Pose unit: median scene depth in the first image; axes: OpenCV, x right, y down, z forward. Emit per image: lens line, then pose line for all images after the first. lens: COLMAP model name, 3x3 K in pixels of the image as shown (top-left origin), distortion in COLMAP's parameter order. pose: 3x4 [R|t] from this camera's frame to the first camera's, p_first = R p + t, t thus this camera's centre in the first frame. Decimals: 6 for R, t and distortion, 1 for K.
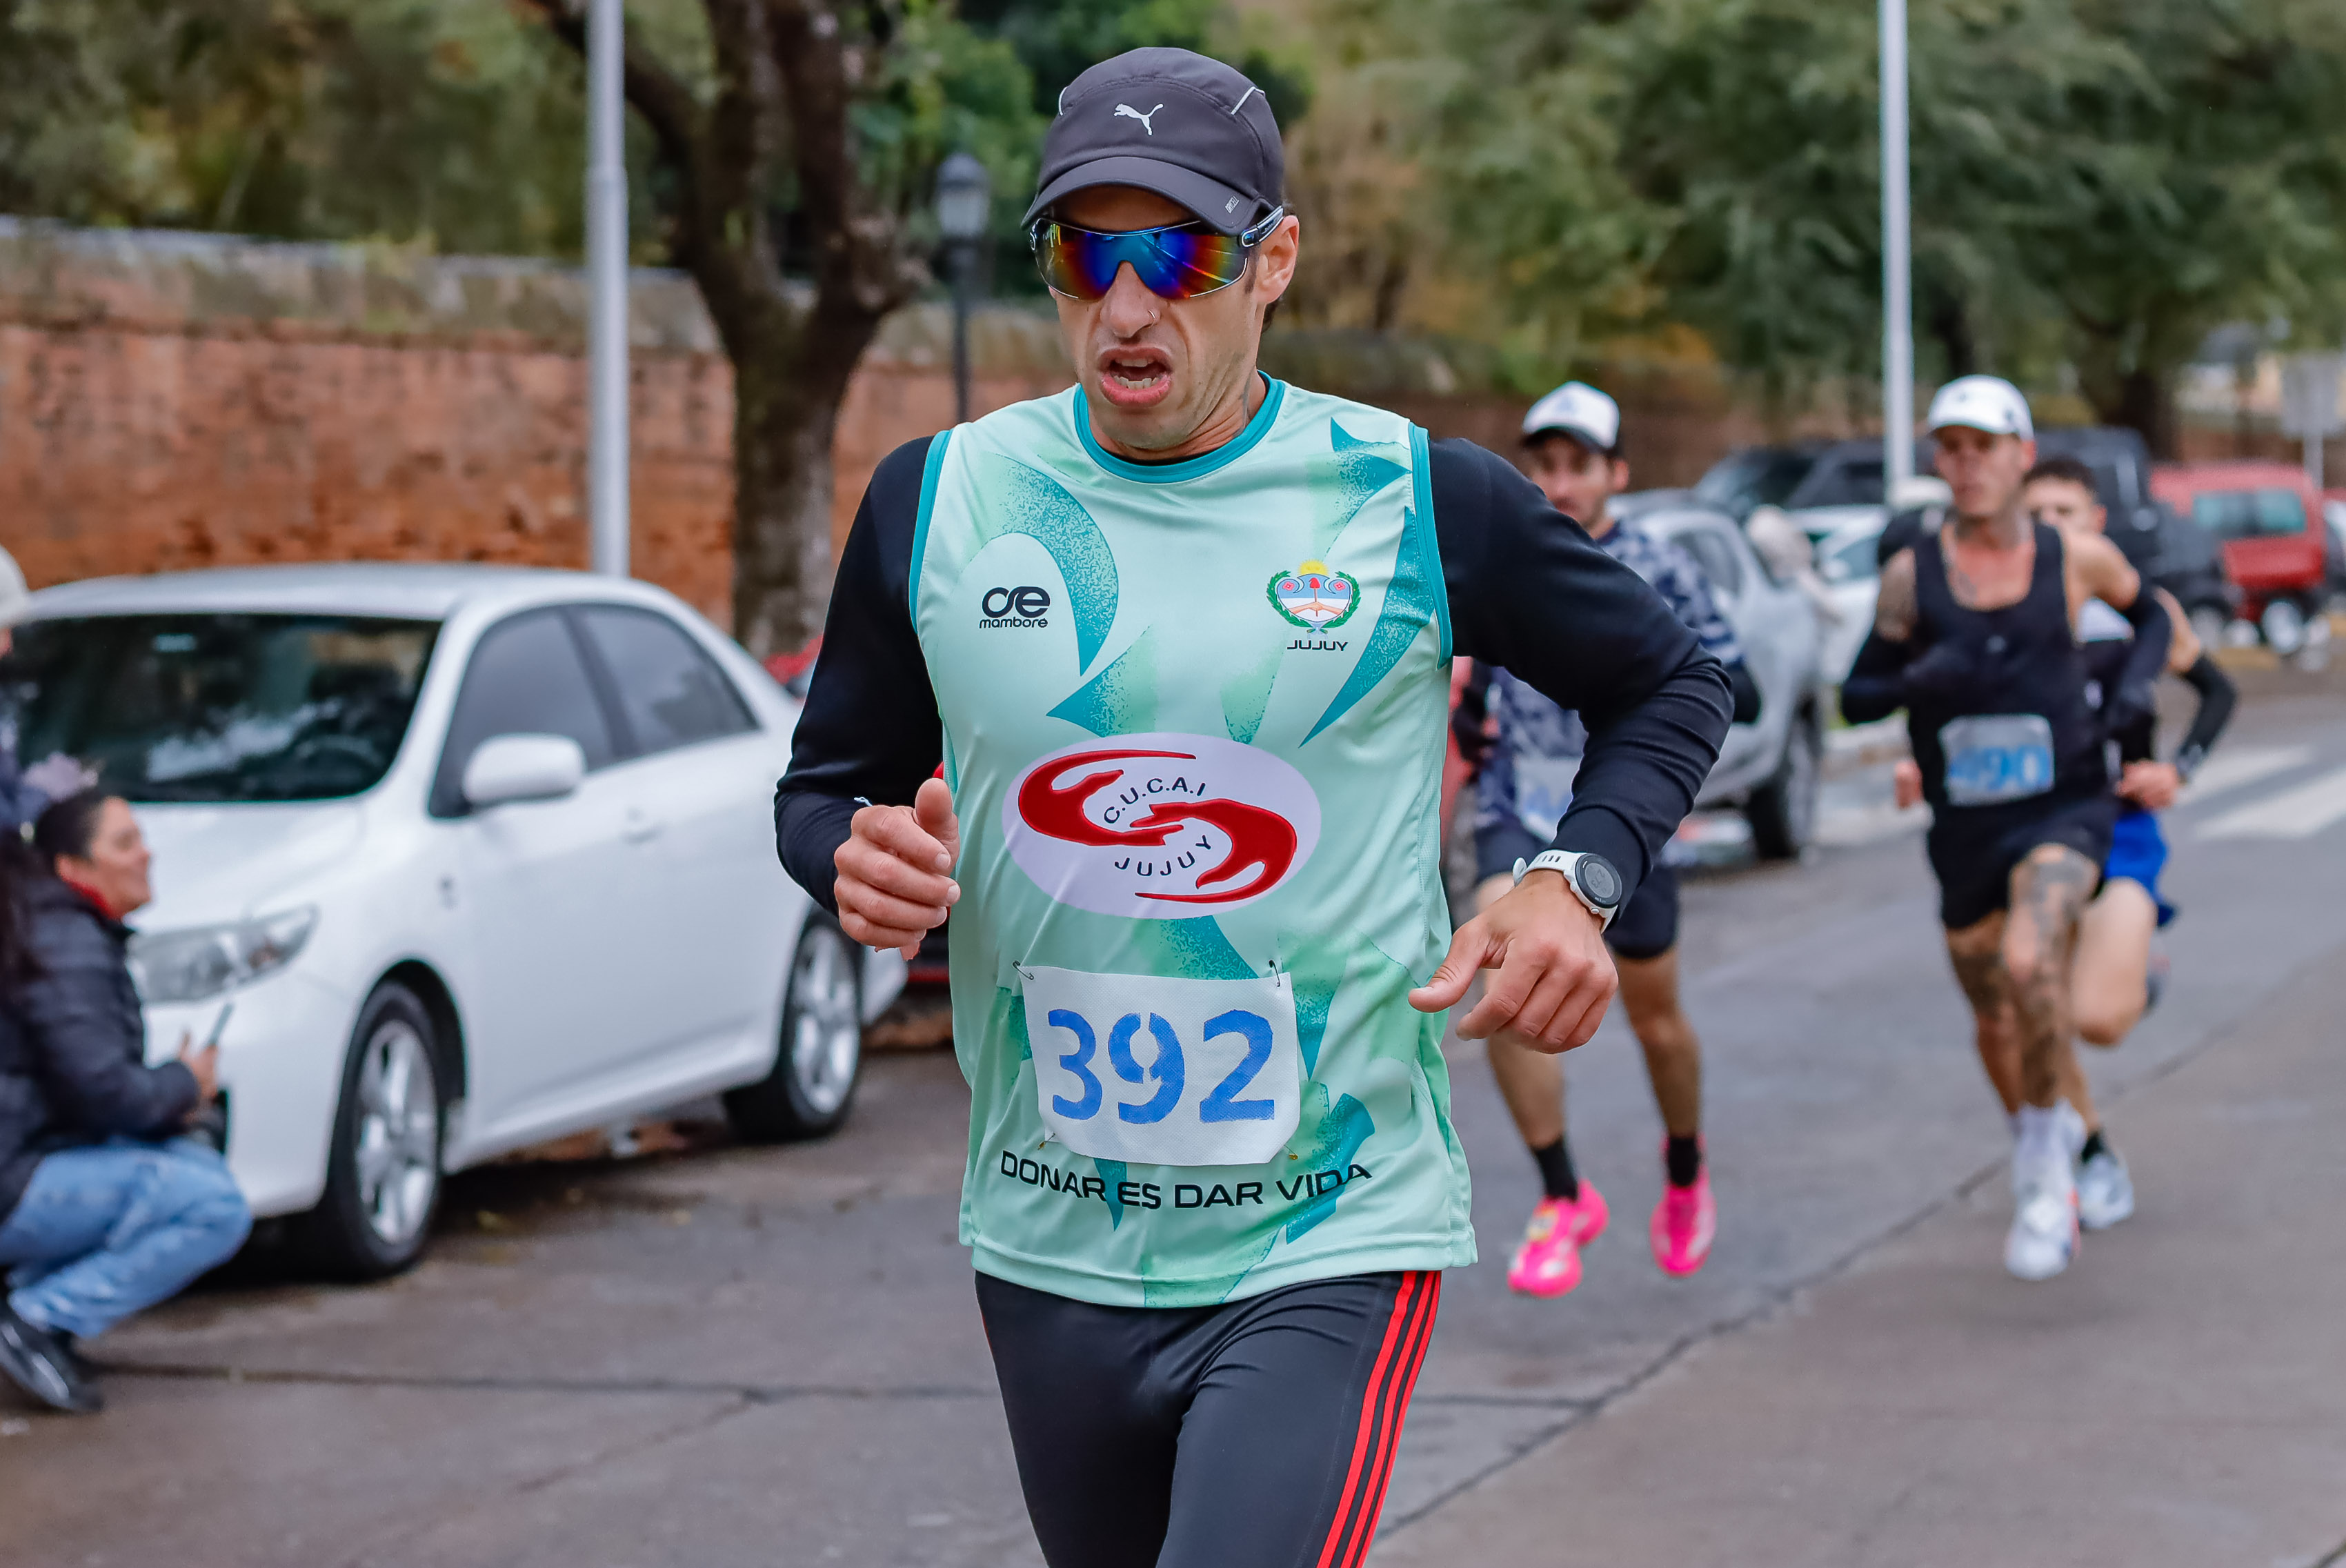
lens RADIAL K [[5722.8, 0, 1173.0], [0, 5722.8, 784.0], [0, 0, 1]] dist [-0.037636, -0.248334]
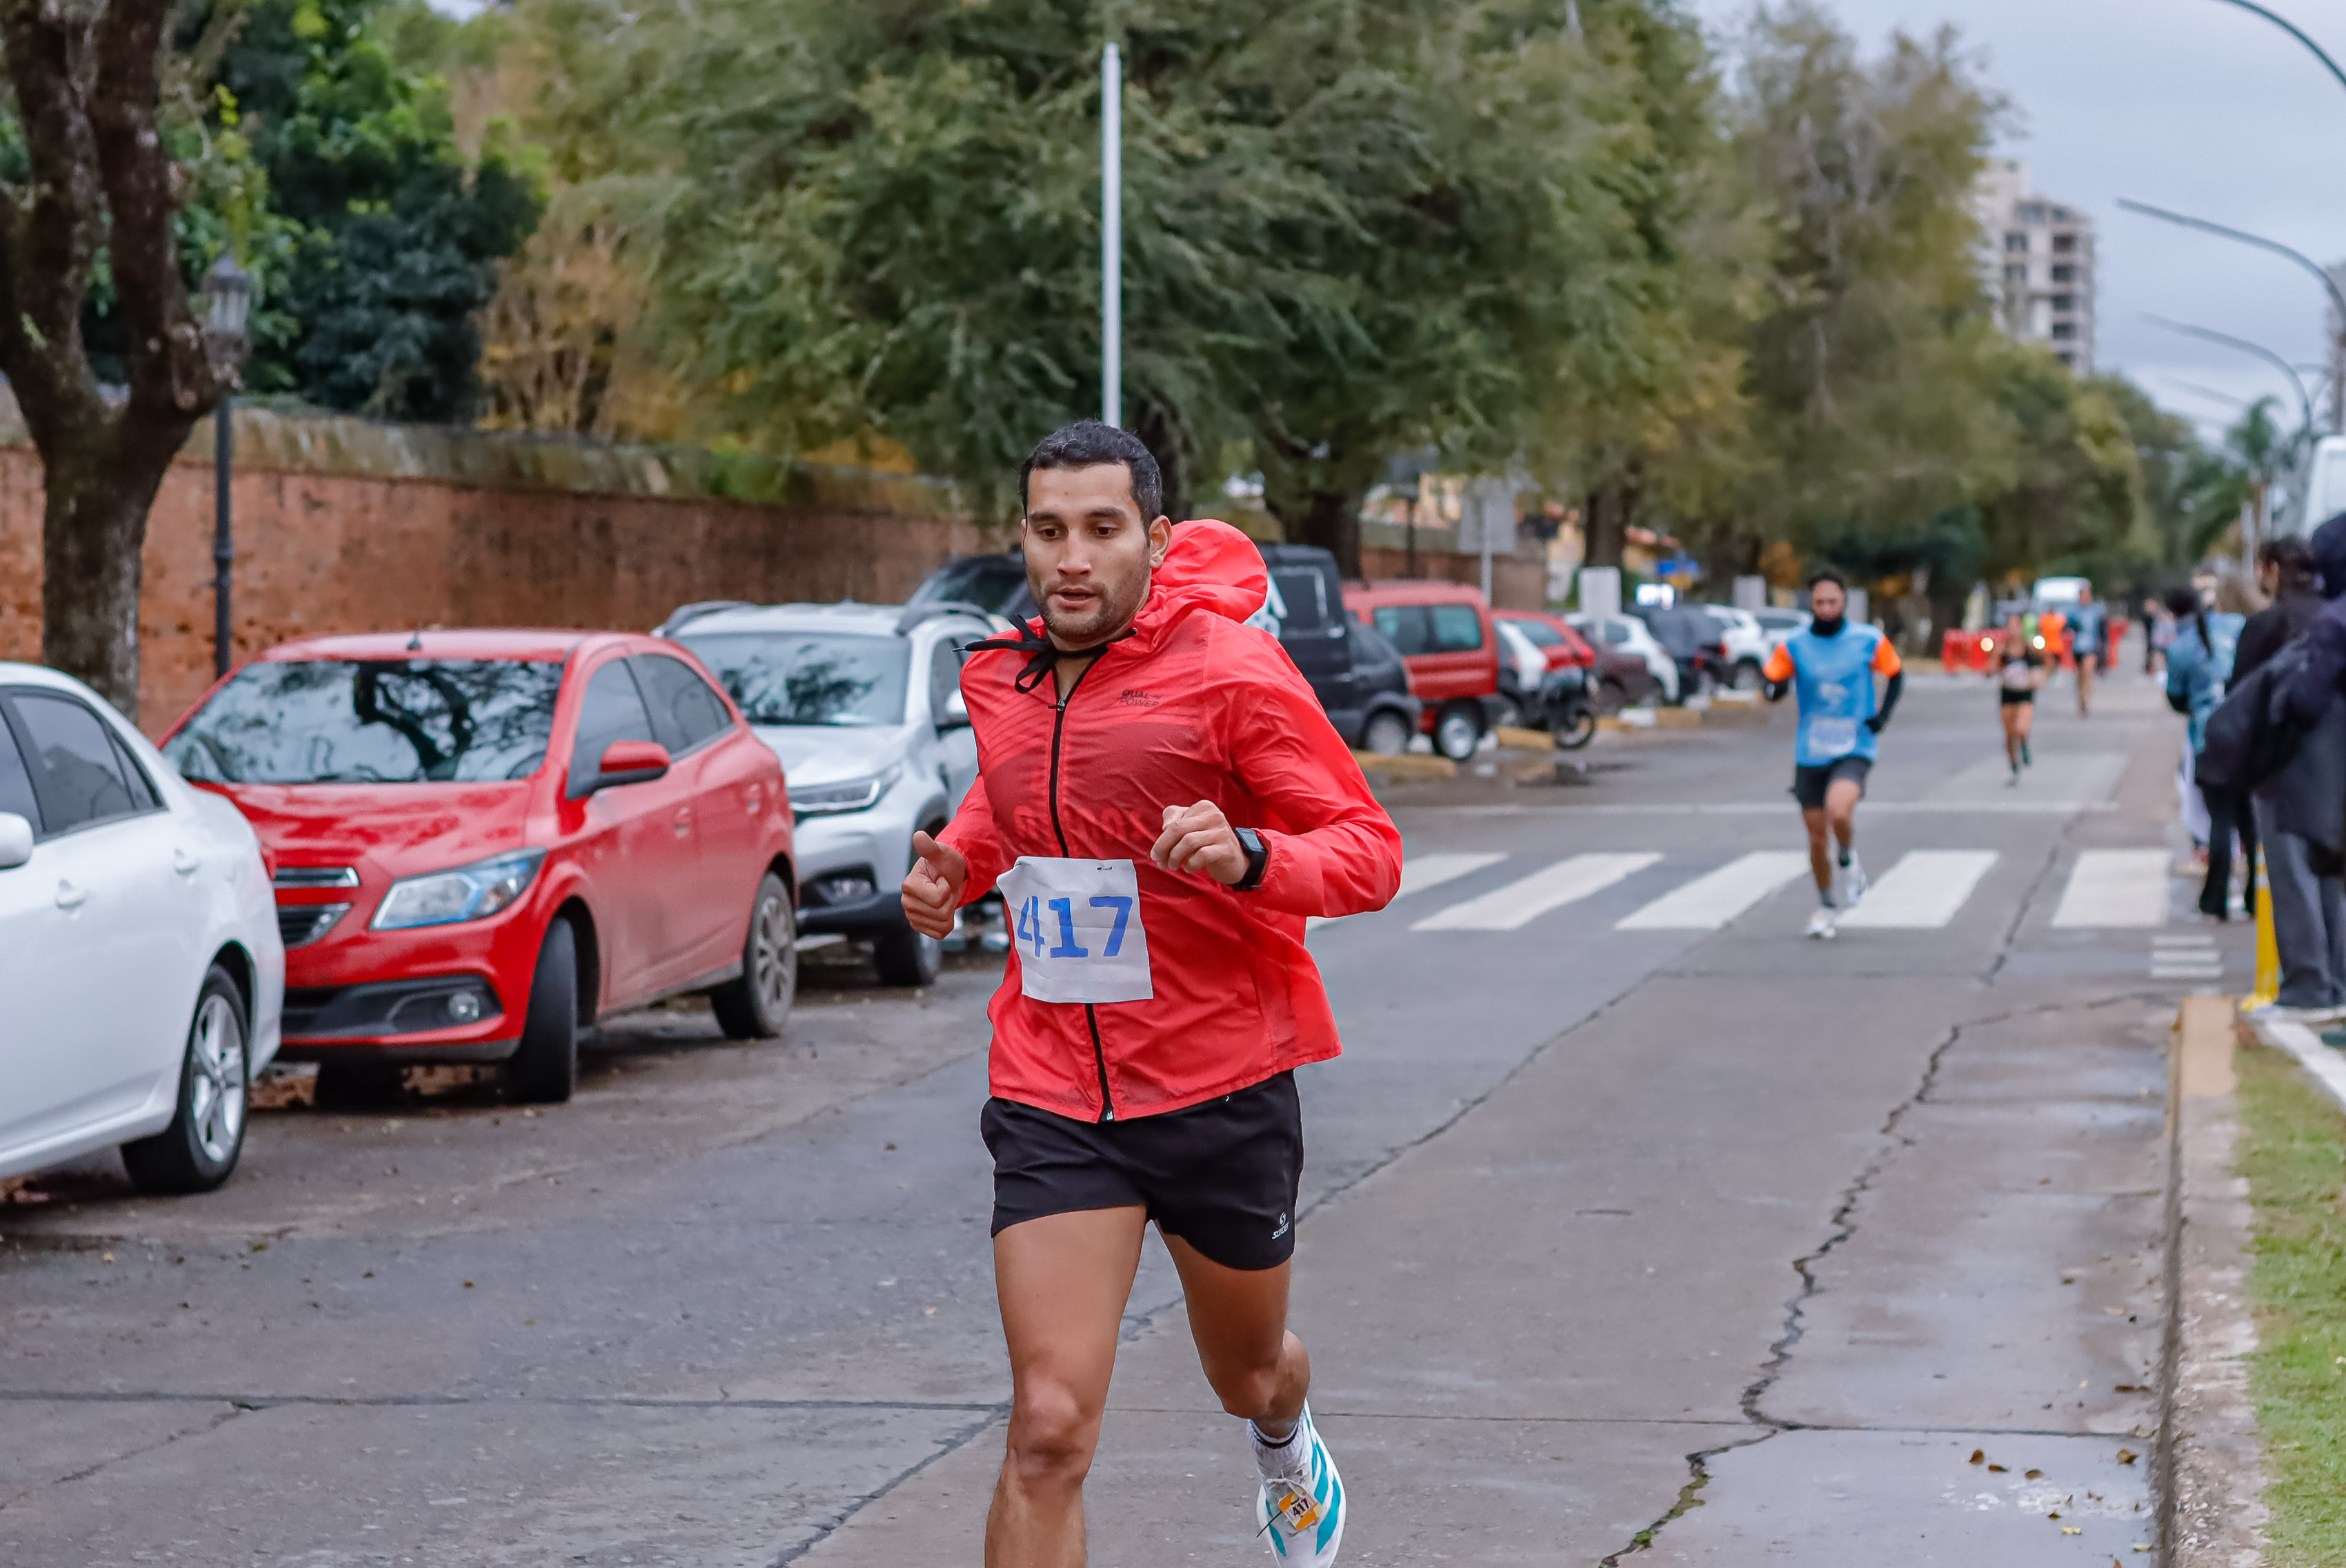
lens RADIAL K [[5614.0, 0, 1173.0], [0, 5614.0, 784.0], [0, 0, 1]] dist [0.001403, -0.011634]
pose [[0.989404, 0.017188, 0.144168, -0.013499], [-0.014752, 0.999730, -0.017953, 0.000734], [-0.144437, 0.015637, 0.989390, -0.028034]]
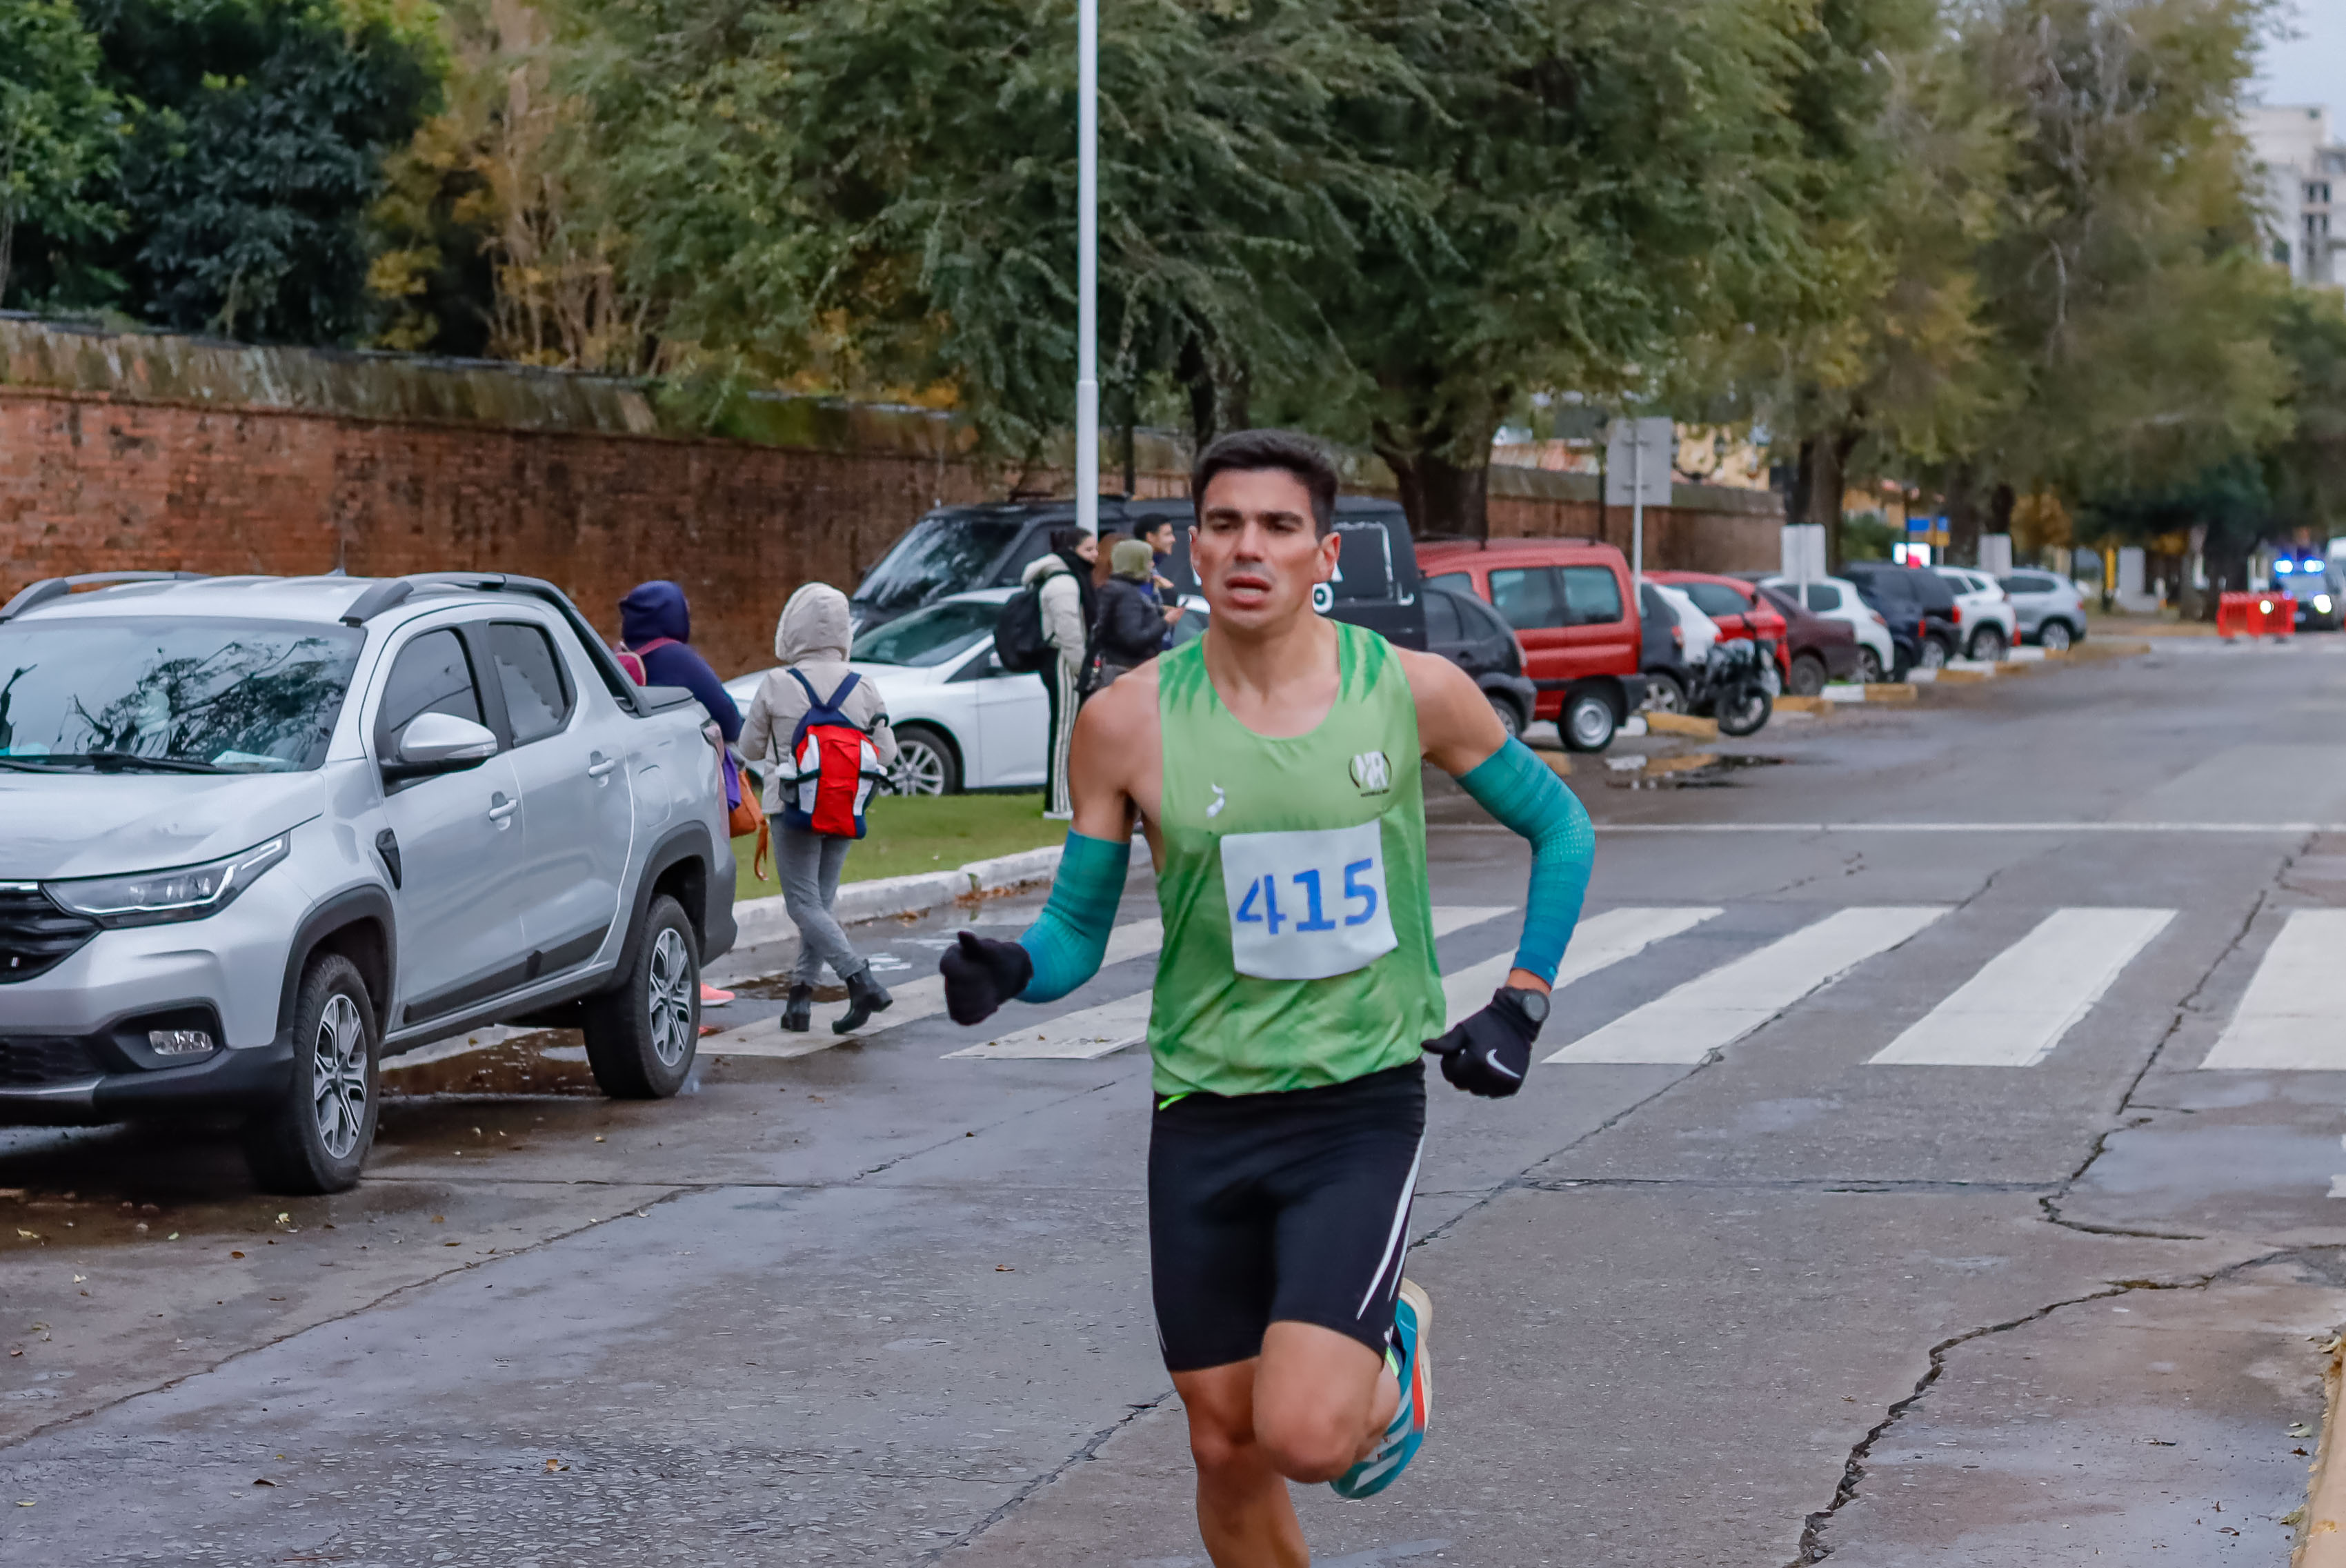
lens RADIAL K [[6011.6, 0, 1173.0], [0, 6011.6, 784.0], [0, 0, 1]] dist [0.049213, -0.584129]
pose [[0.993921, 0.019985, 0.108269, 0.066926], [-0.018764, 0.999748, -0.012286, -0.012744], [-0.108487, 0.010180, 0.994046, 0.185572]]
